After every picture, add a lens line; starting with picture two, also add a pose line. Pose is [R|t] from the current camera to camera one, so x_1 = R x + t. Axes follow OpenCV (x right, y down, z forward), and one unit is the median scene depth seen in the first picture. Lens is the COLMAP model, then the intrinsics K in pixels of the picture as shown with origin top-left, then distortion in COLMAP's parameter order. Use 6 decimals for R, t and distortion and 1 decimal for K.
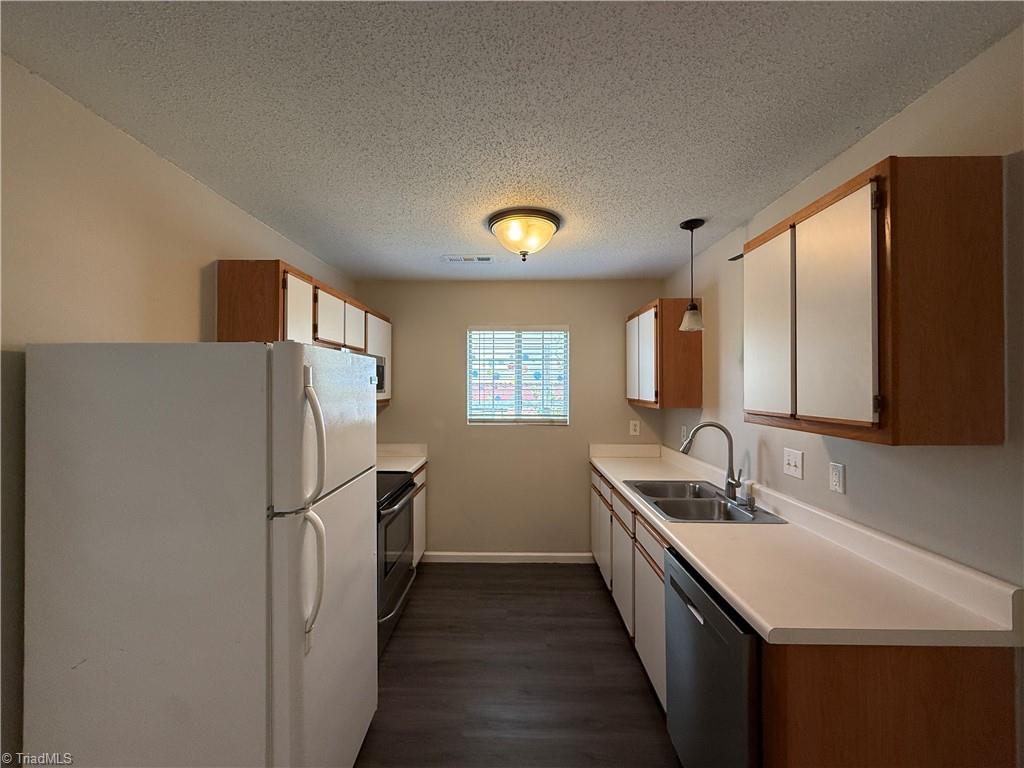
lens RADIAL K [[409.4, 0, 512.0], [0, 409.4, 384.0], [0, 0, 1]] dist [-0.000920, 0.000053]
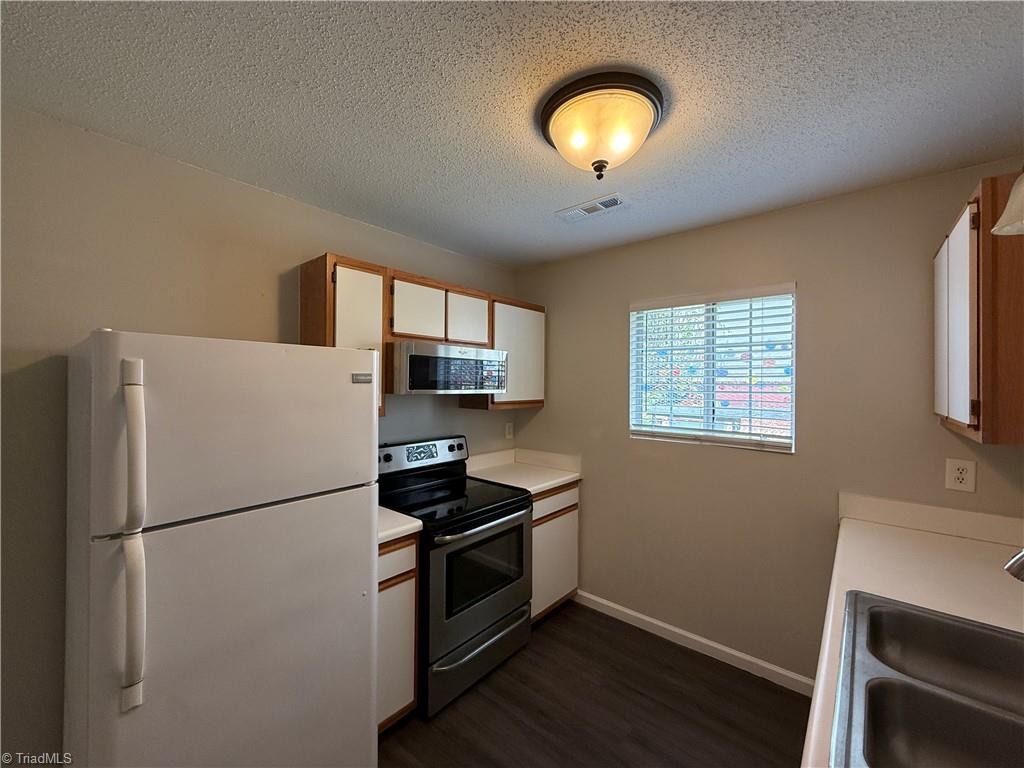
lens RADIAL K [[409.4, 0, 512.0], [0, 409.4, 384.0], [0, 0, 1]] dist [-0.000920, 0.000053]
pose [[0.766769, 0.004256, -0.641909, 0.264825], [-0.002162, 0.999989, 0.004048, -0.000811], [0.641919, -0.001716, 0.766770, 0.380086]]
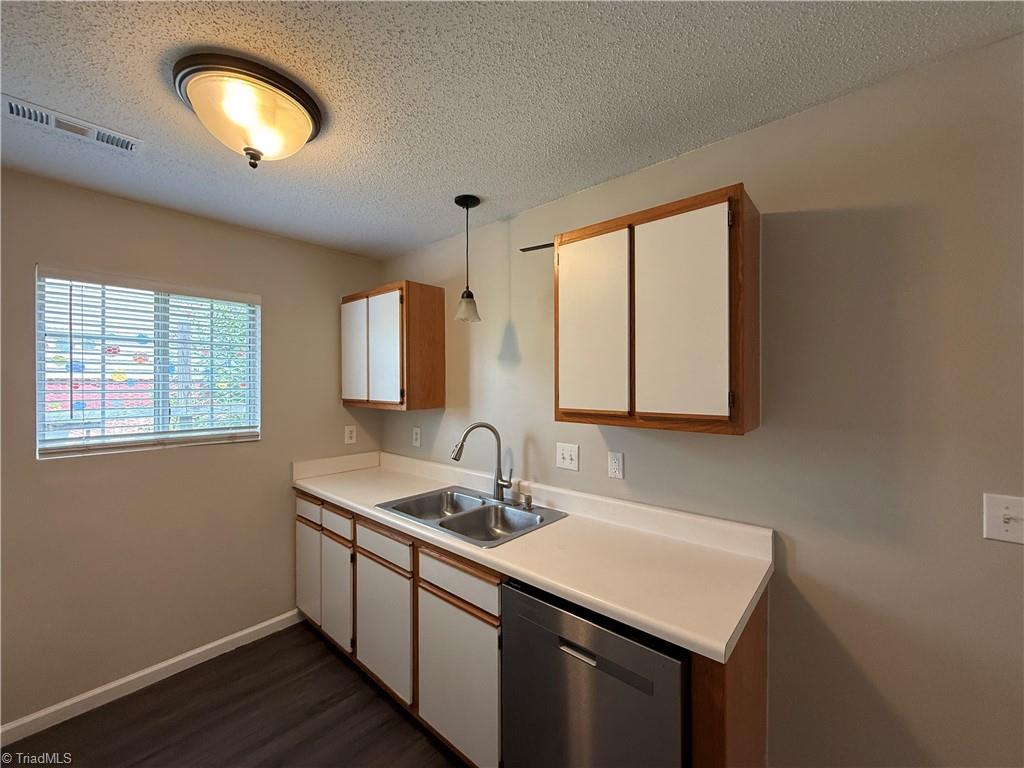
lens RADIAL K [[409.4, 0, 512.0], [0, 409.4, 384.0], [0, 0, 1]] dist [-0.000920, 0.000053]
pose [[0.650914, -0.002979, 0.759146, -0.143105], [-0.002229, 0.999980, 0.005835, 0.000364], [-0.759149, -0.005490, 0.650894, 0.289782]]
